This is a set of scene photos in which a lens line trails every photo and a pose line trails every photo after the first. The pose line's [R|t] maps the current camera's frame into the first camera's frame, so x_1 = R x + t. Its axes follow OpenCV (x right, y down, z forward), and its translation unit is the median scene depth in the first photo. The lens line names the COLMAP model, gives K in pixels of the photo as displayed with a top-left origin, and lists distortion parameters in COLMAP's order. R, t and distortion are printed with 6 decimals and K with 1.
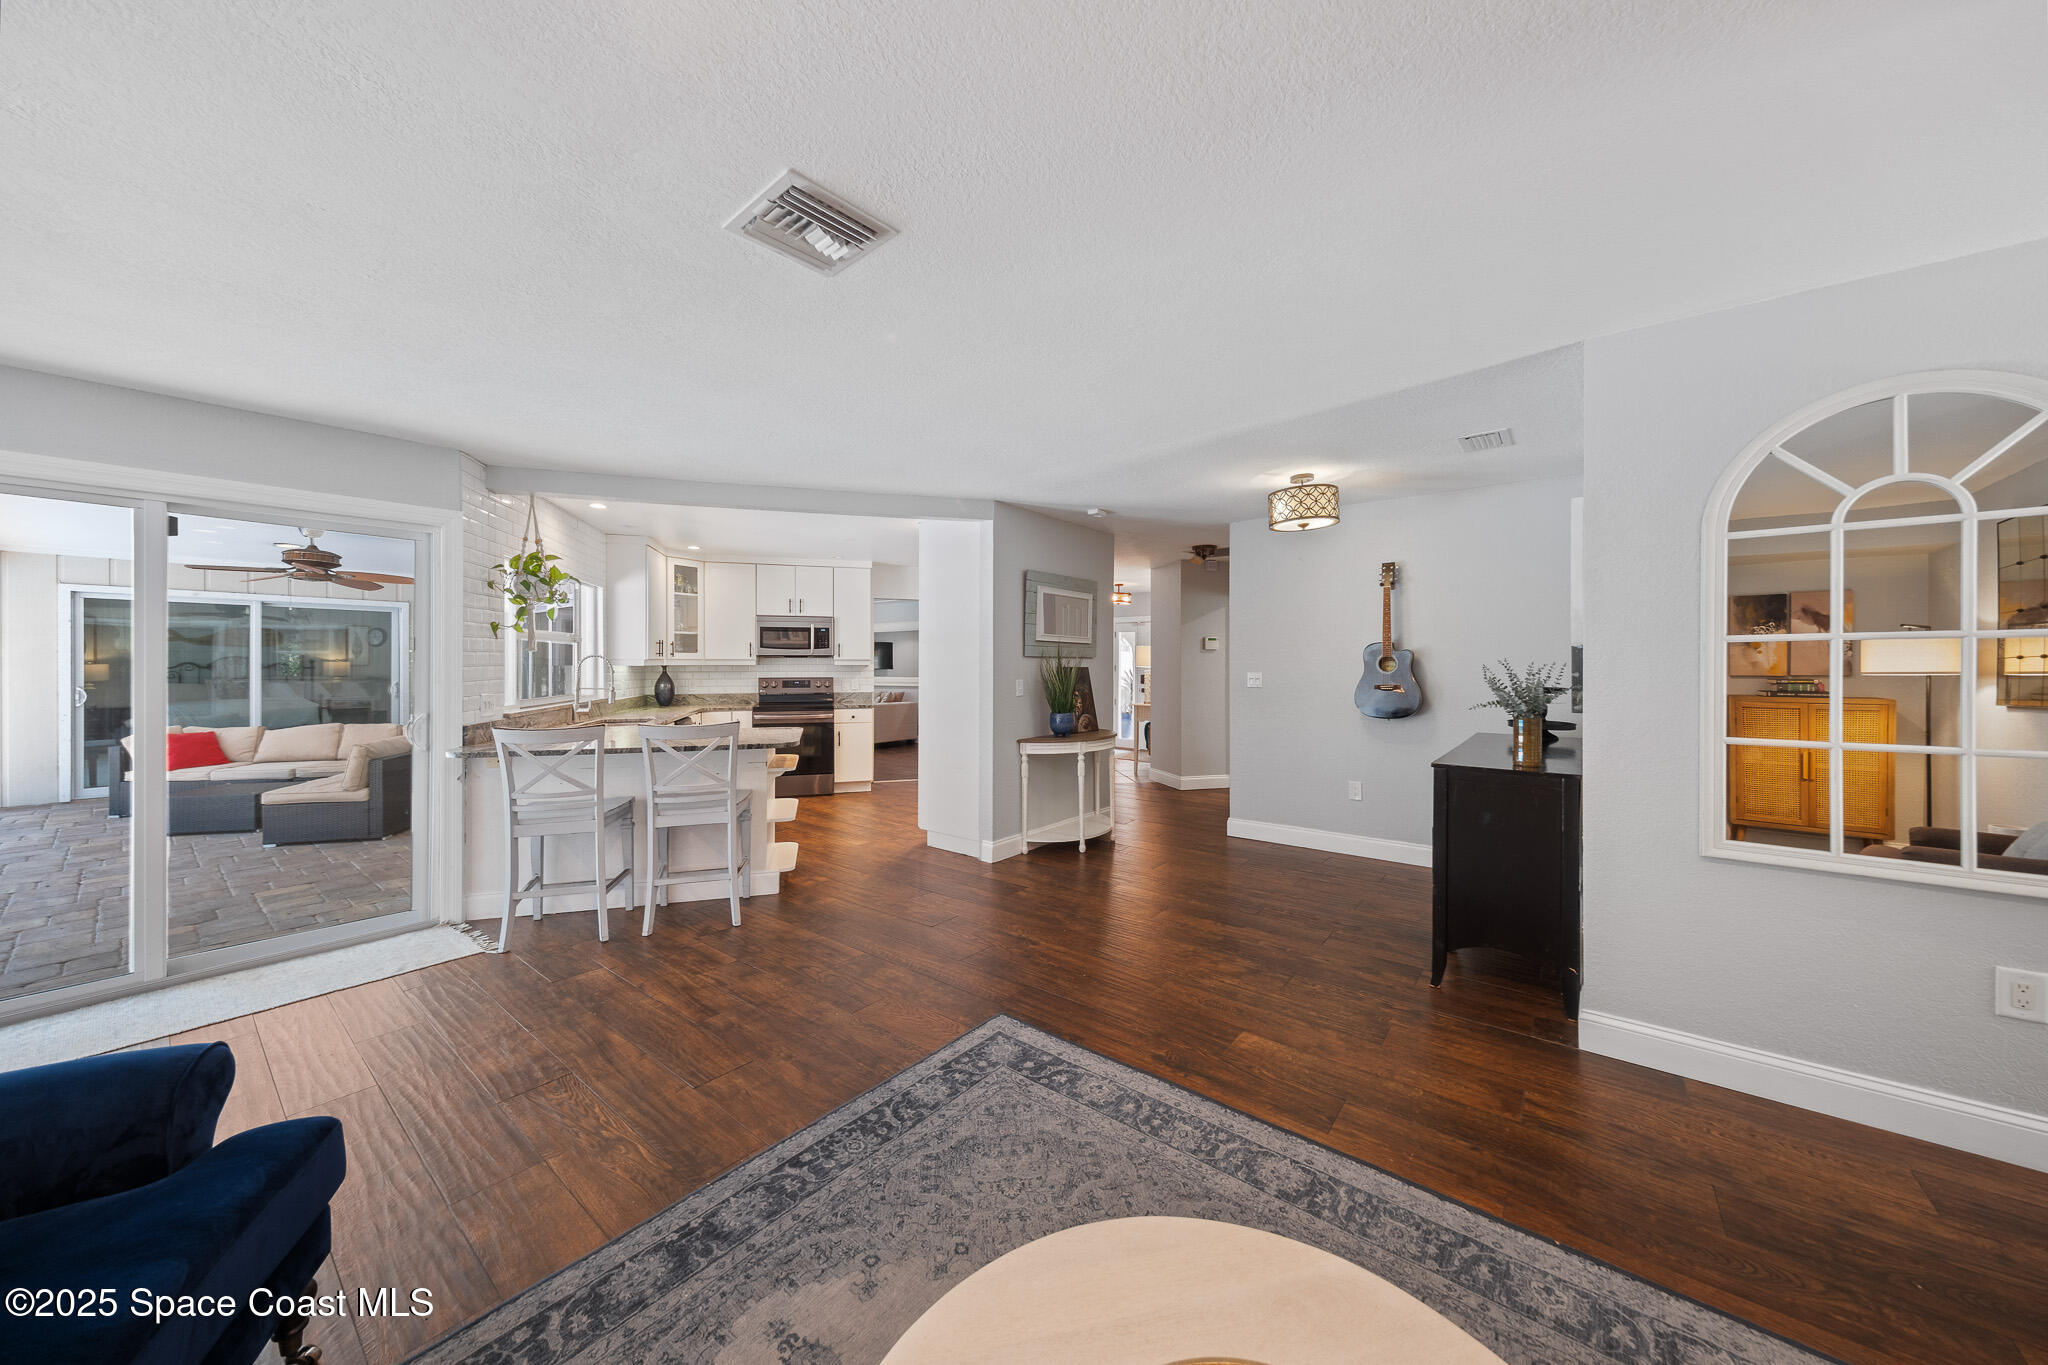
lens RADIAL K [[709.0, 0, 1038.3], [0, 709.0, 688.0], [0, 0, 1]] dist [0.000129, -0.000115]
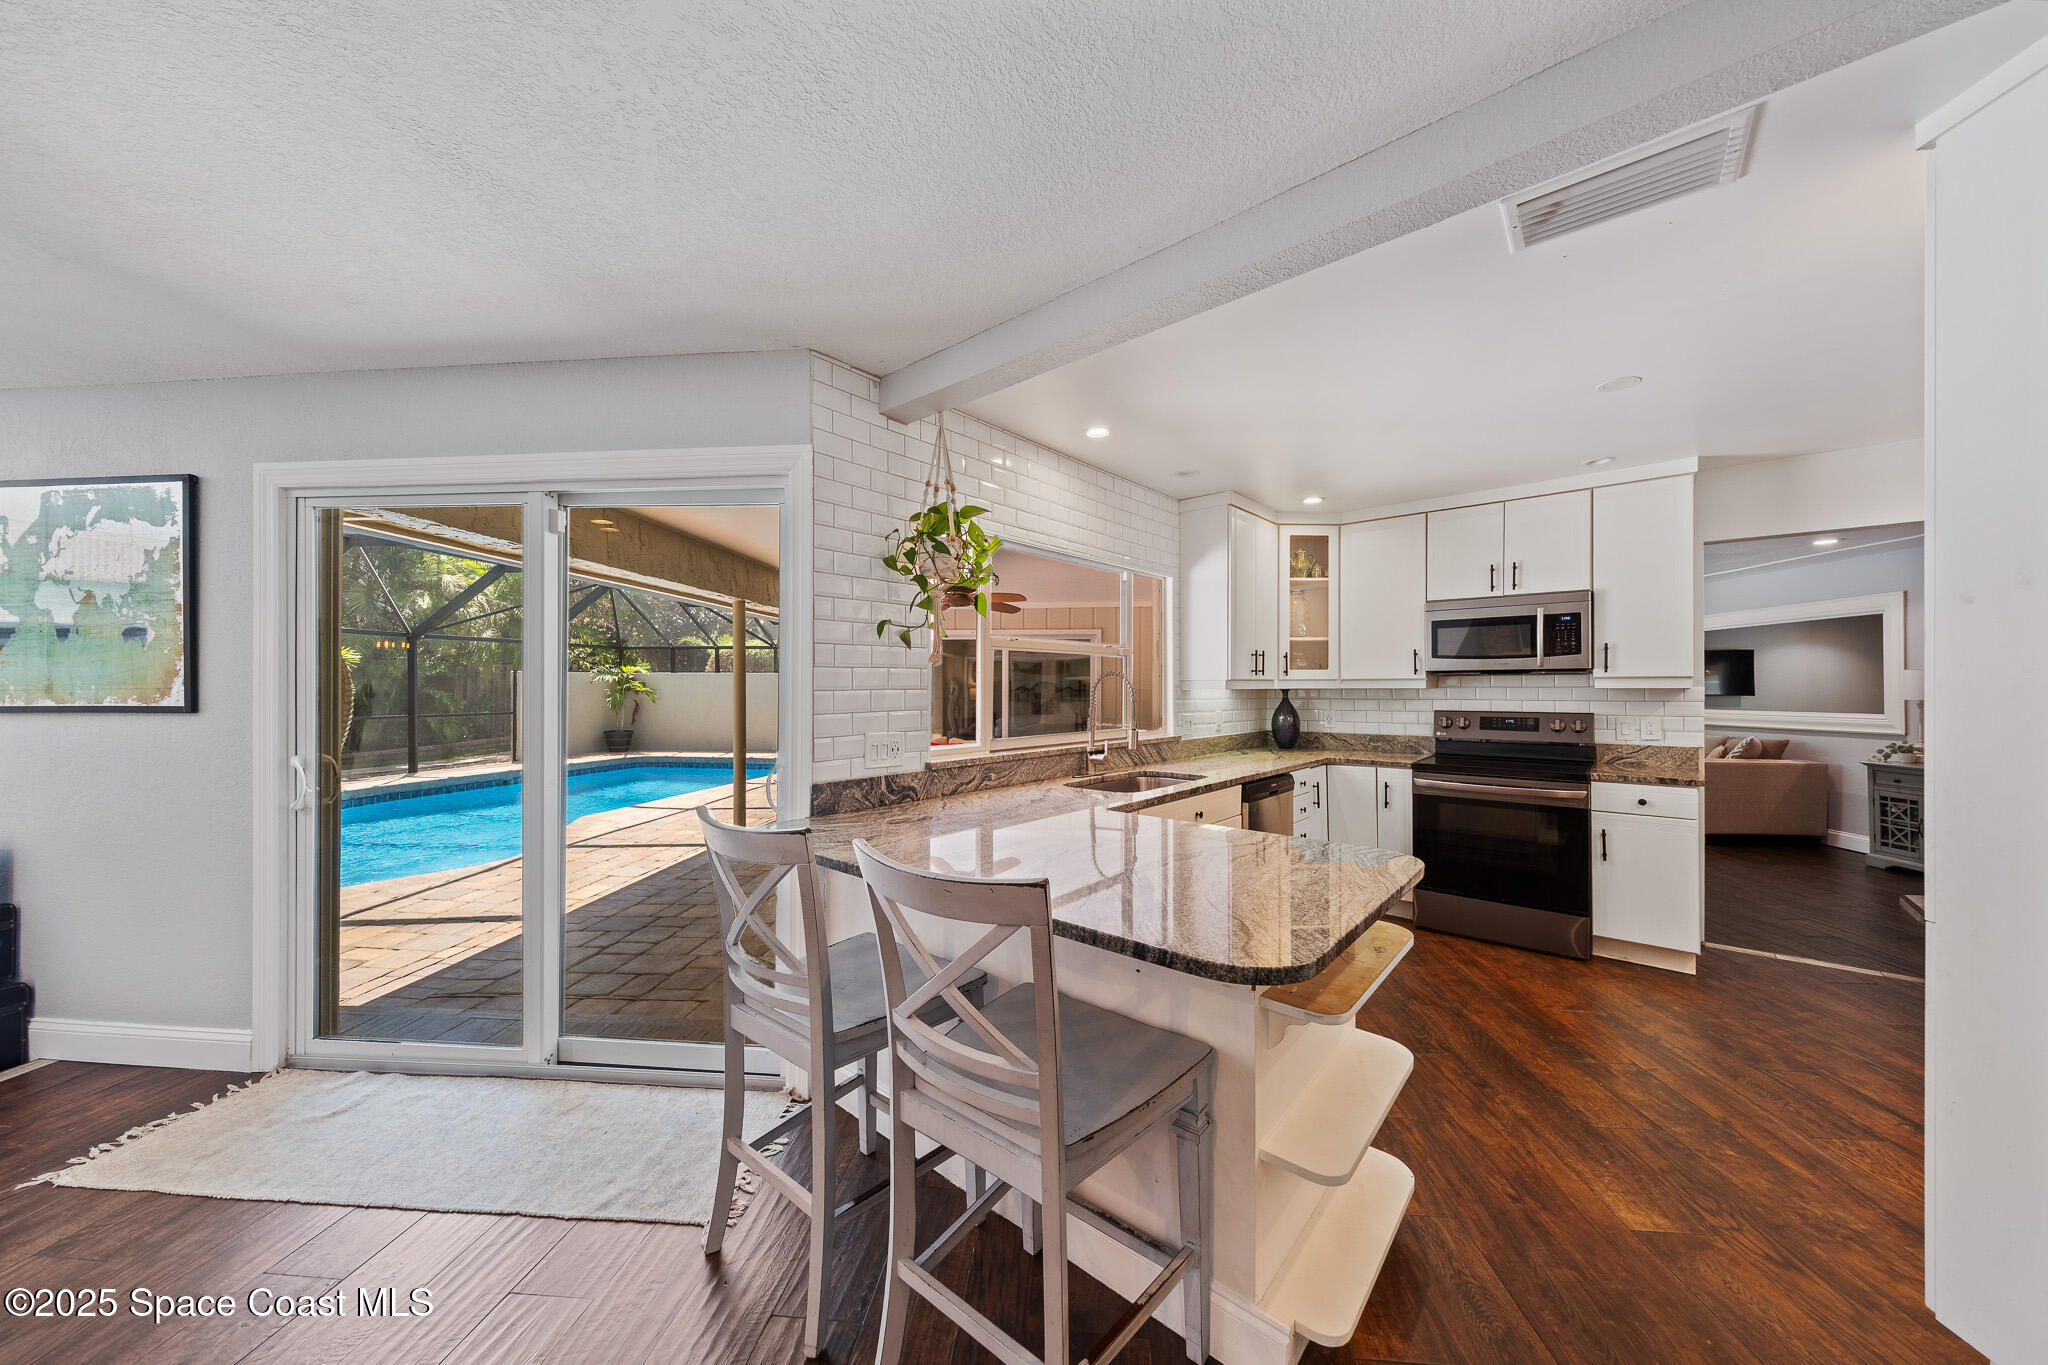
lens RADIAL K [[685.8, 0, 1028.5], [0, 685.8, 683.5], [0, 0, 1]] dist [-0.000523, -0.000270]
pose [[0.534105, -0.005928, -0.845398, -0.099172], [-0.027582, 0.999321, -0.024432, -0.013829], [0.844968, 0.036367, 0.533579, 0.428441]]
